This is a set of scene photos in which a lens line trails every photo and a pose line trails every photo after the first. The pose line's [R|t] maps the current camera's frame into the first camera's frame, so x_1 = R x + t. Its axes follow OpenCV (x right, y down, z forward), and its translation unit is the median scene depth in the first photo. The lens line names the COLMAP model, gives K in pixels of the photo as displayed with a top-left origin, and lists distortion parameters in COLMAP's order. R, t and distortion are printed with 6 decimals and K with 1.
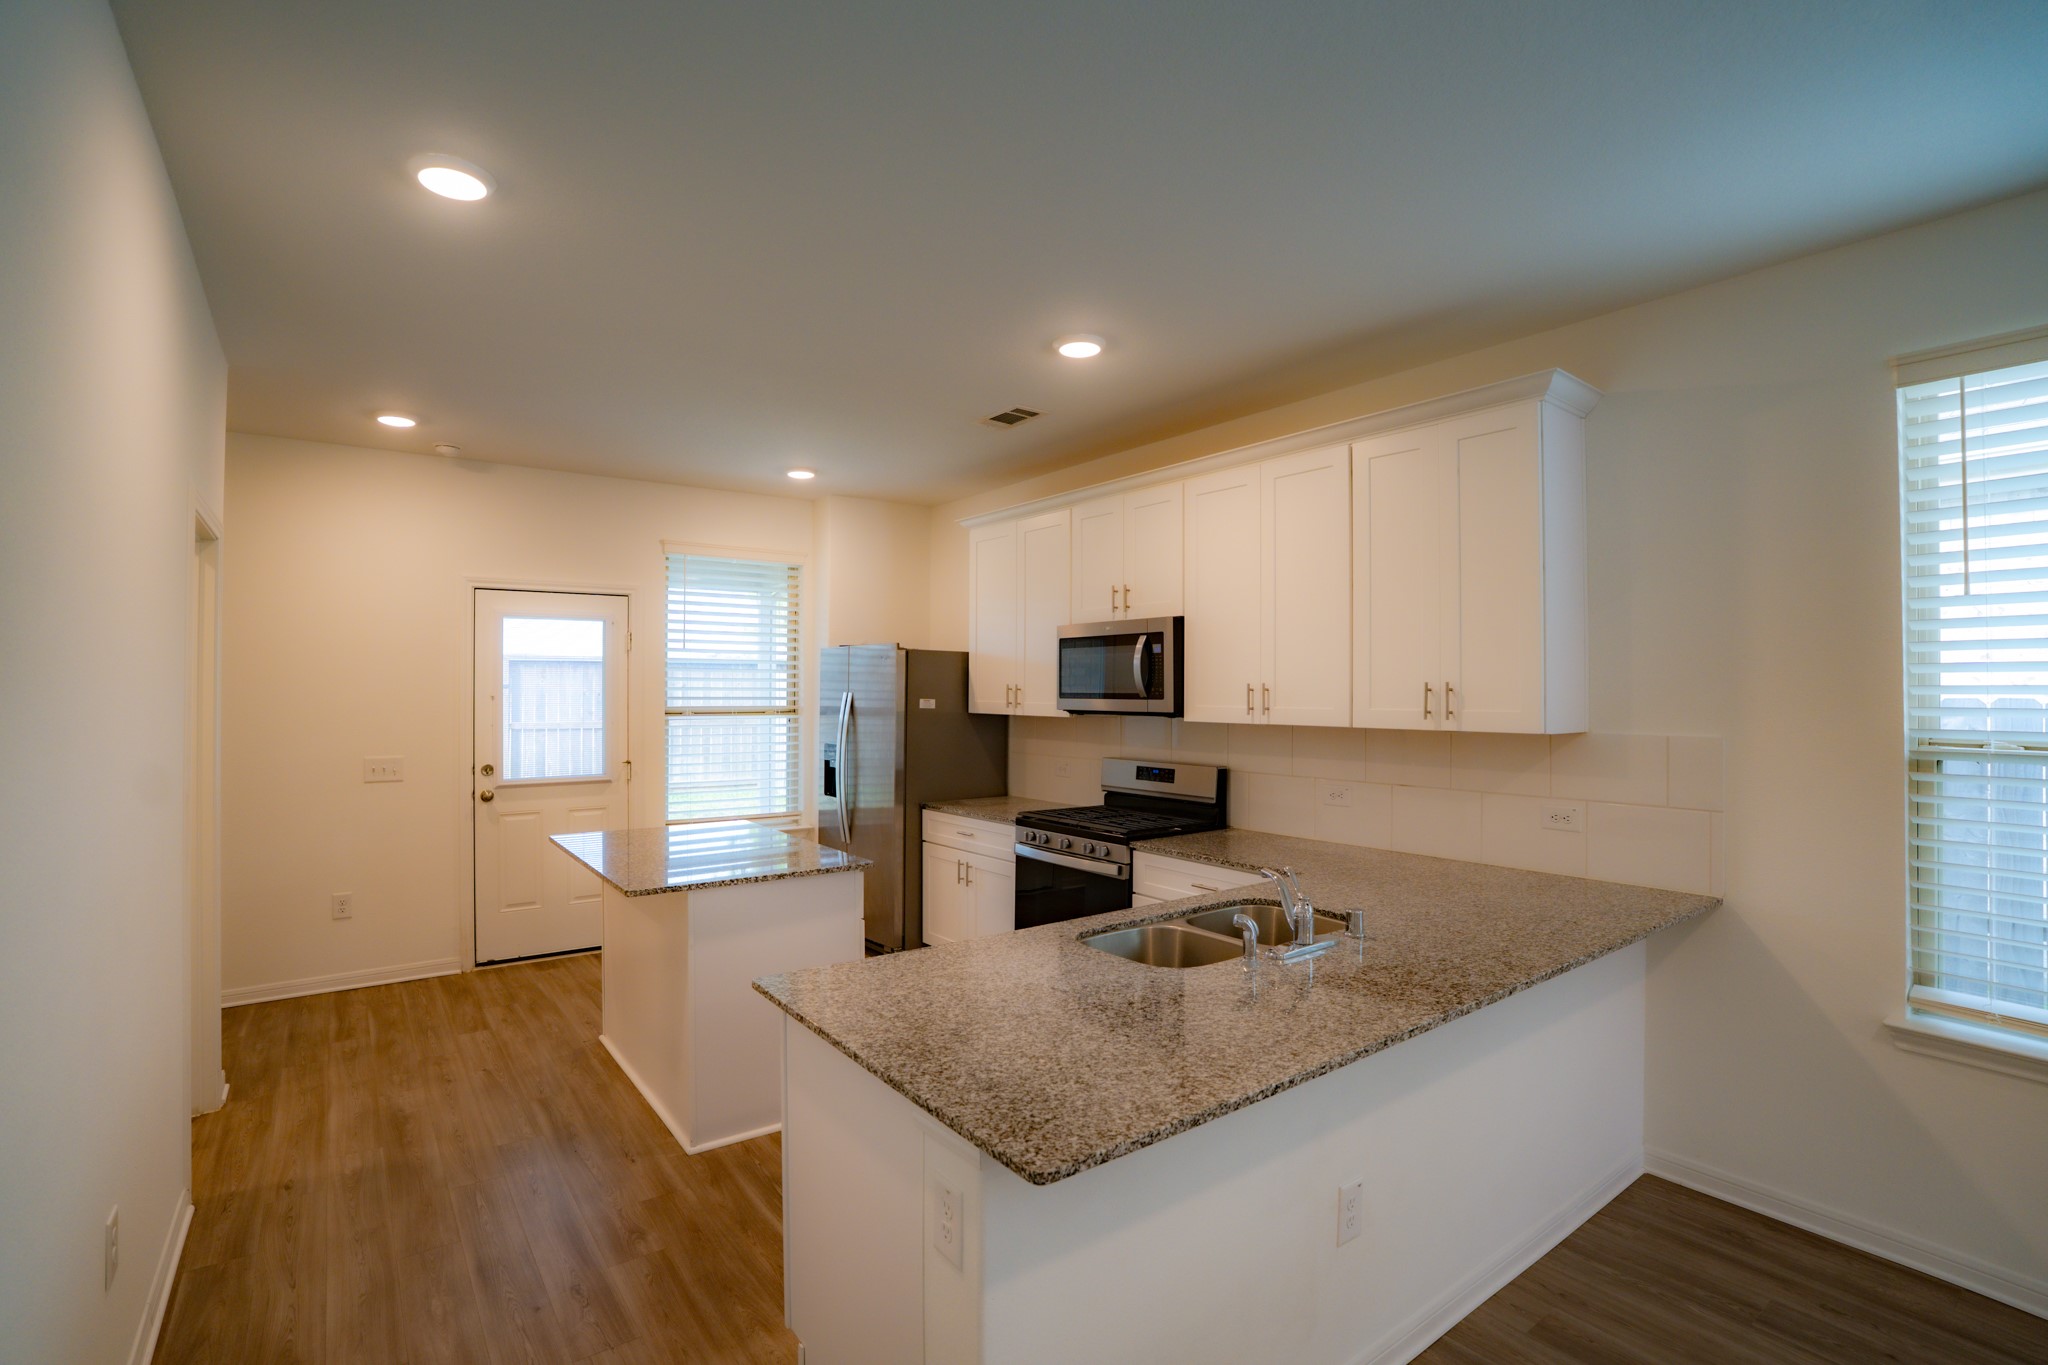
lens RADIAL K [[954.3, 0, 1024.0], [0, 954.3, 682.5], [0, 0, 1]] dist [-0.051272, -0.000281]
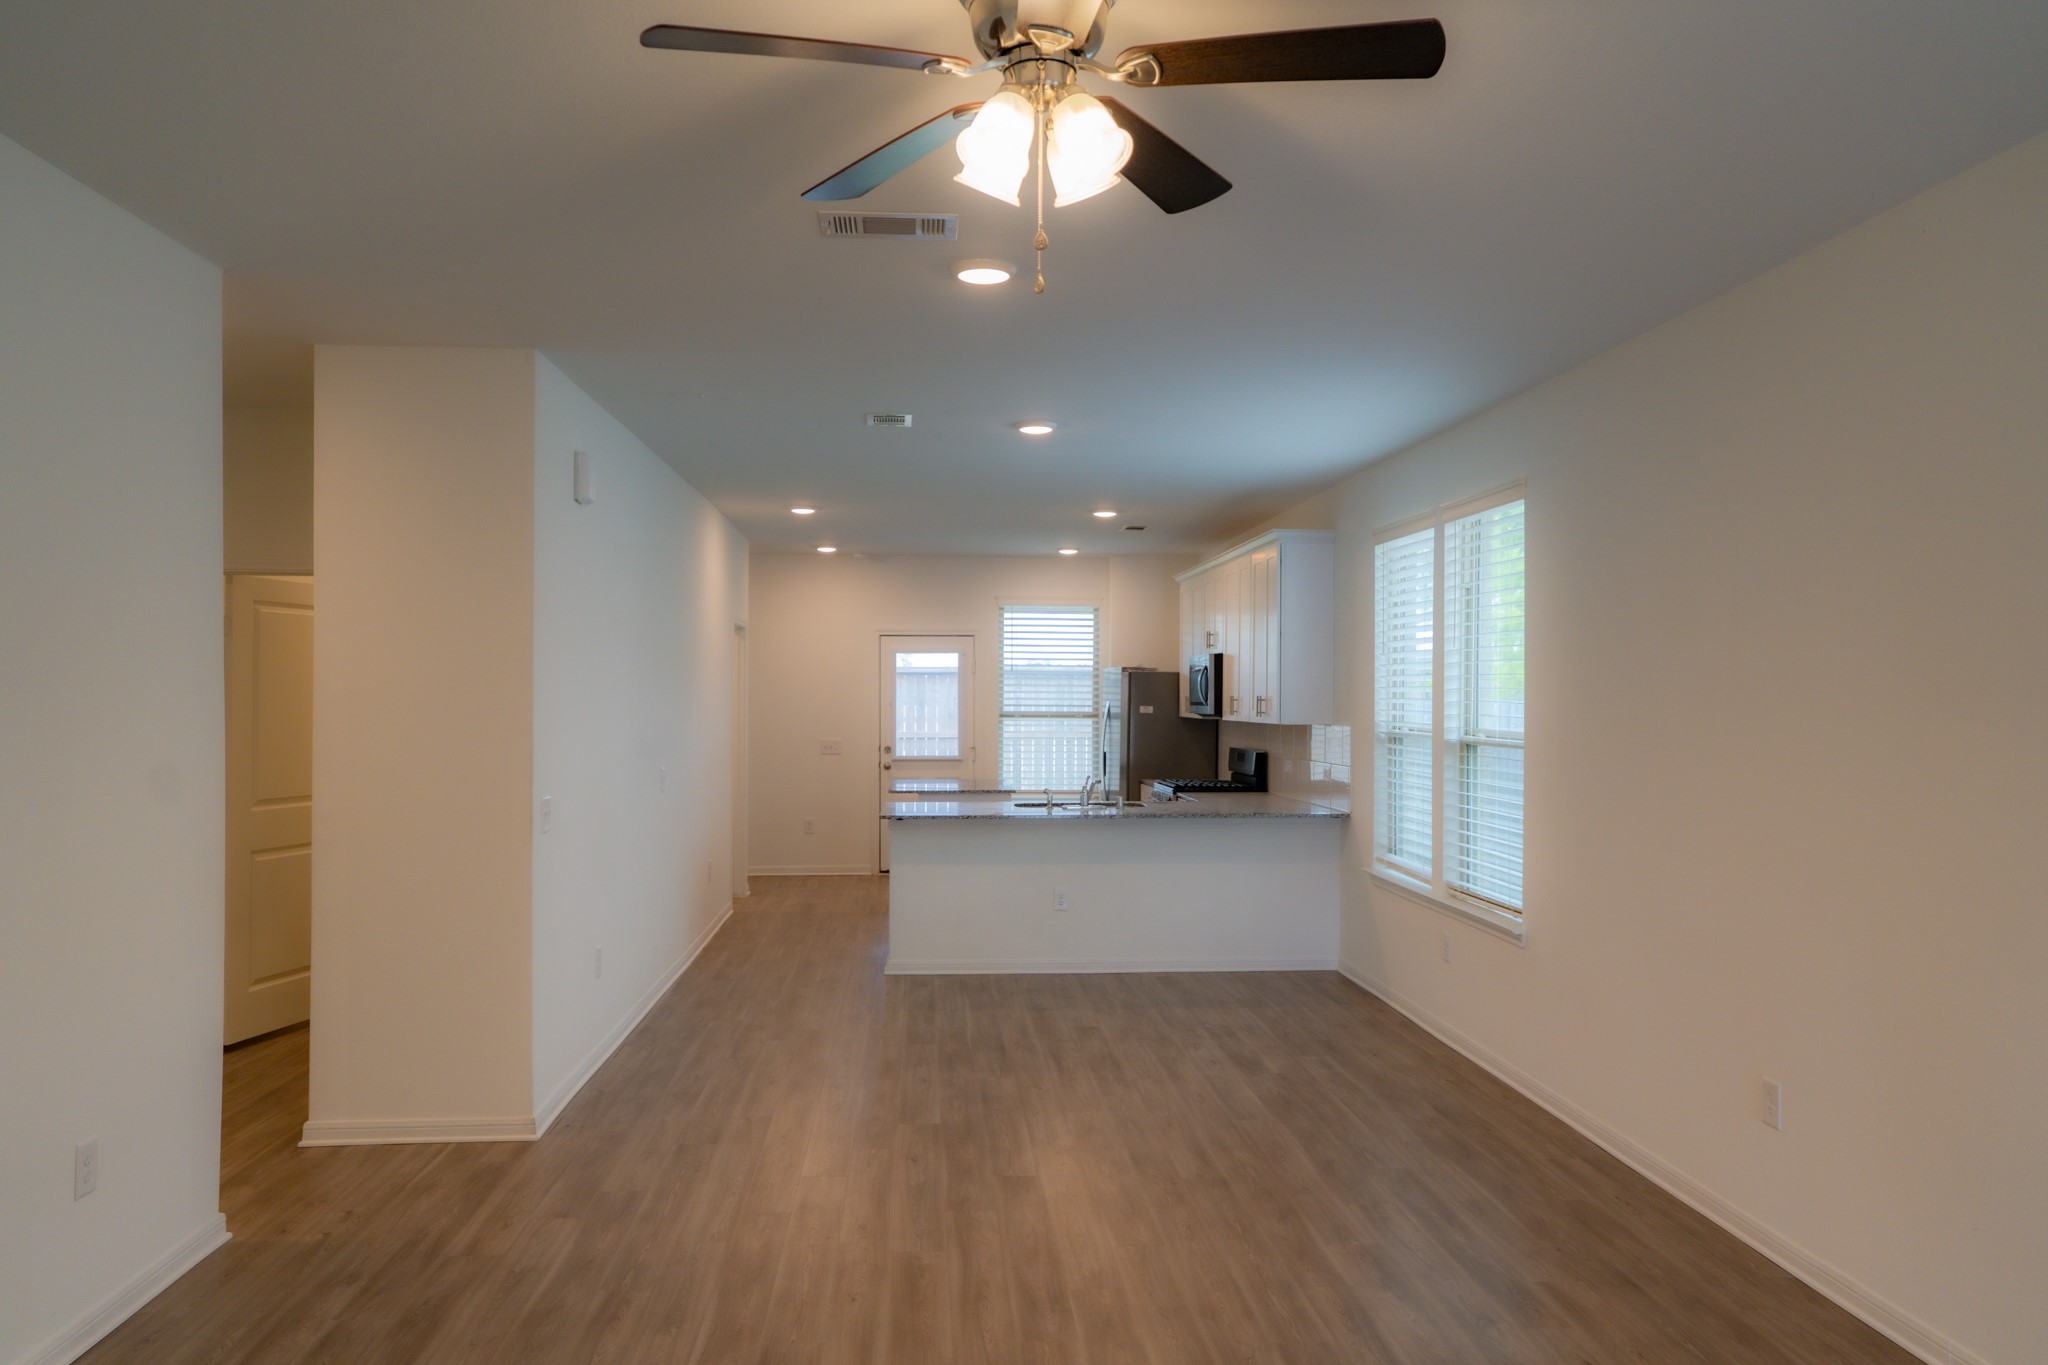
lens RADIAL K [[1560.8, 0, 1024.0], [0, 1560.8, 682.5], [0, 0, 1]] dist [-0.000454, -0.000033]
pose [[0.844085, -0.003092, -0.536200, 1.048480], [0.001639, 0.999994, -0.003186, -0.011475], [0.536206, 0.001811, 0.844085, -1.115567]]
